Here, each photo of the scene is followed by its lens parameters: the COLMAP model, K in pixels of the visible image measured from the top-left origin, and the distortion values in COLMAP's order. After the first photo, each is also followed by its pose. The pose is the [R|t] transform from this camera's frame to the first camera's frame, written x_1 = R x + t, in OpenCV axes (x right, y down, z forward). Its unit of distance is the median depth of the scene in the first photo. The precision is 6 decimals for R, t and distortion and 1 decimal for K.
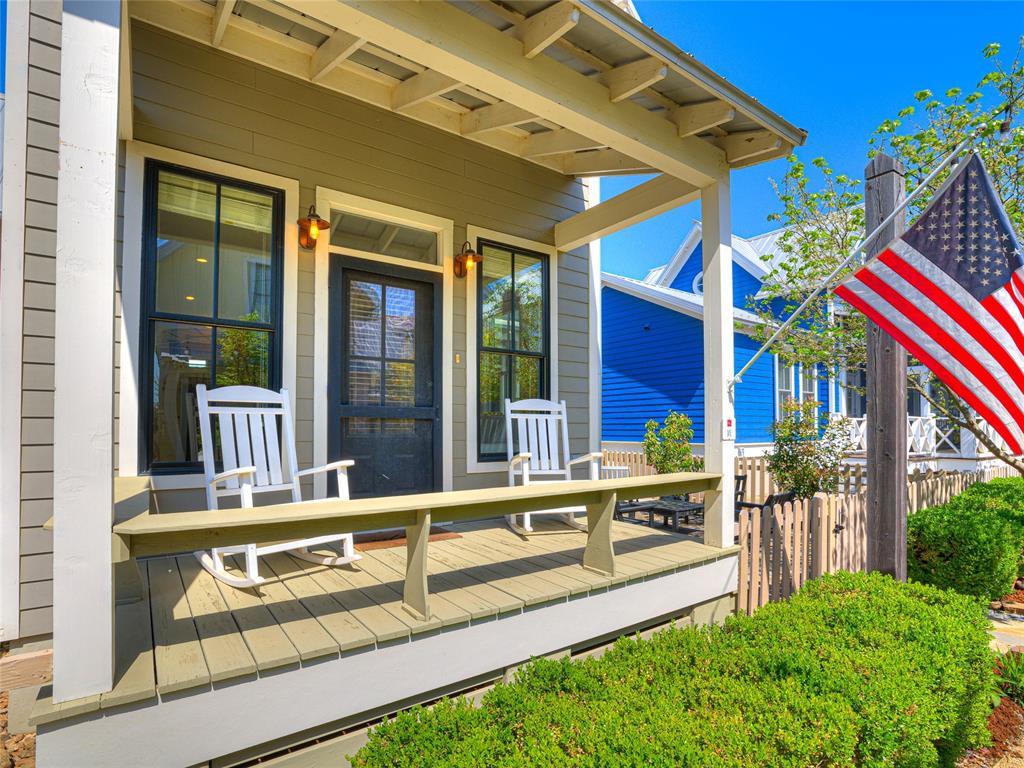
lens RADIAL K [[501.8, 0, 473.6], [0, 501.8, 419.6], [0, 0, 1]] dist [-0.003884, 0.000982]
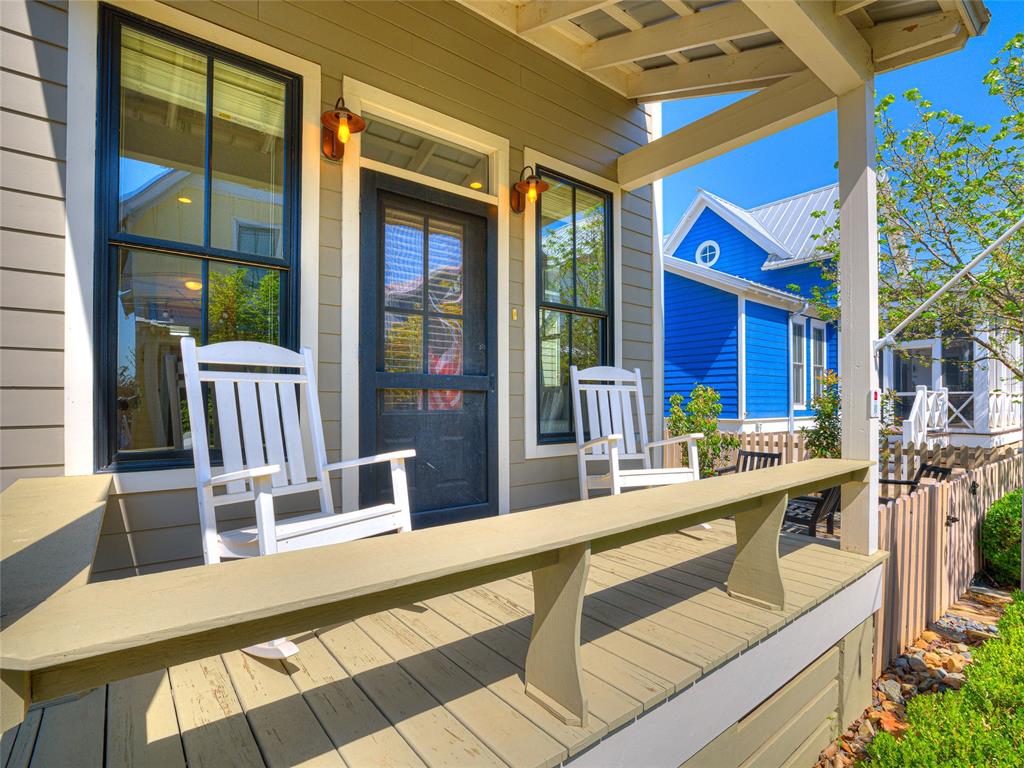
lens RADIAL K [[501.8, 0, 477.6], [0, 501.8, 401.2], [0, 0, 1]] dist [-0.003884, 0.000982]
pose [[0.999417, -0.000329, 0.034127, -0.117833], [-0.000163, 0.999896, 0.014394, 0.003796], [-0.034128, -0.014391, 0.999314, 0.206395]]
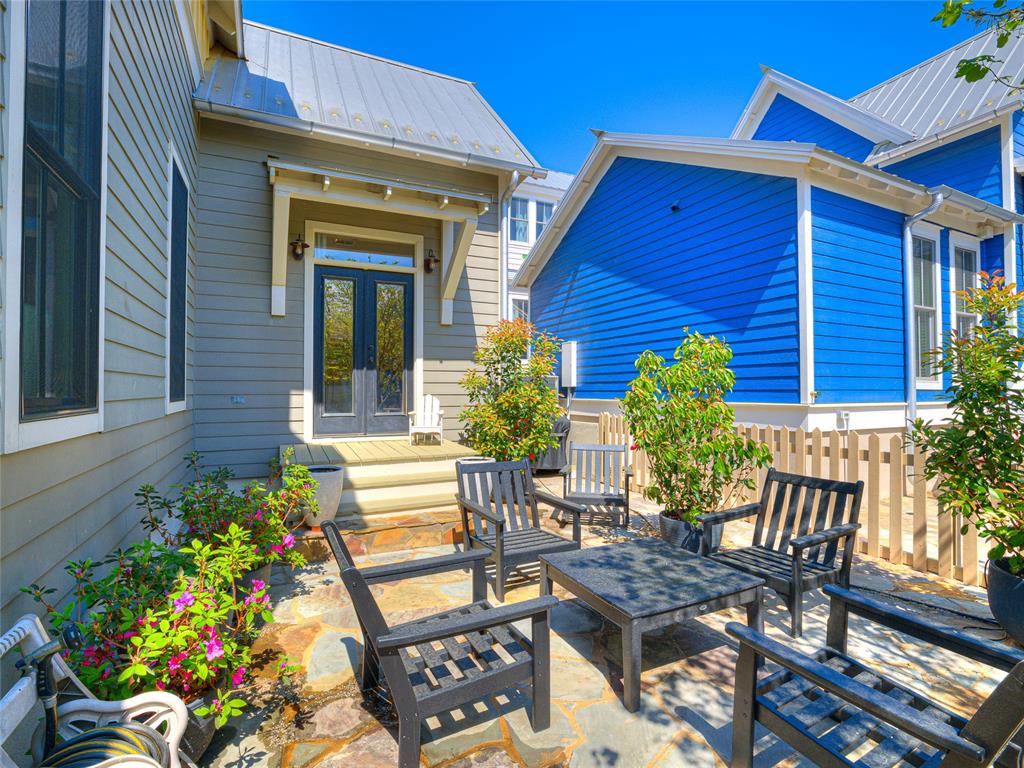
lens RADIAL K [[501.8, 0, 512.0], [0, 501.8, 386.0], [0, 0, 1]] dist [-0.003884, 0.000982]
pose [[0.994160, -0.006270, -0.107735, 0.791701], [0.006829, 0.999965, 0.004816, 0.082705], [0.107701, -0.005523, 0.994168, 1.432916]]
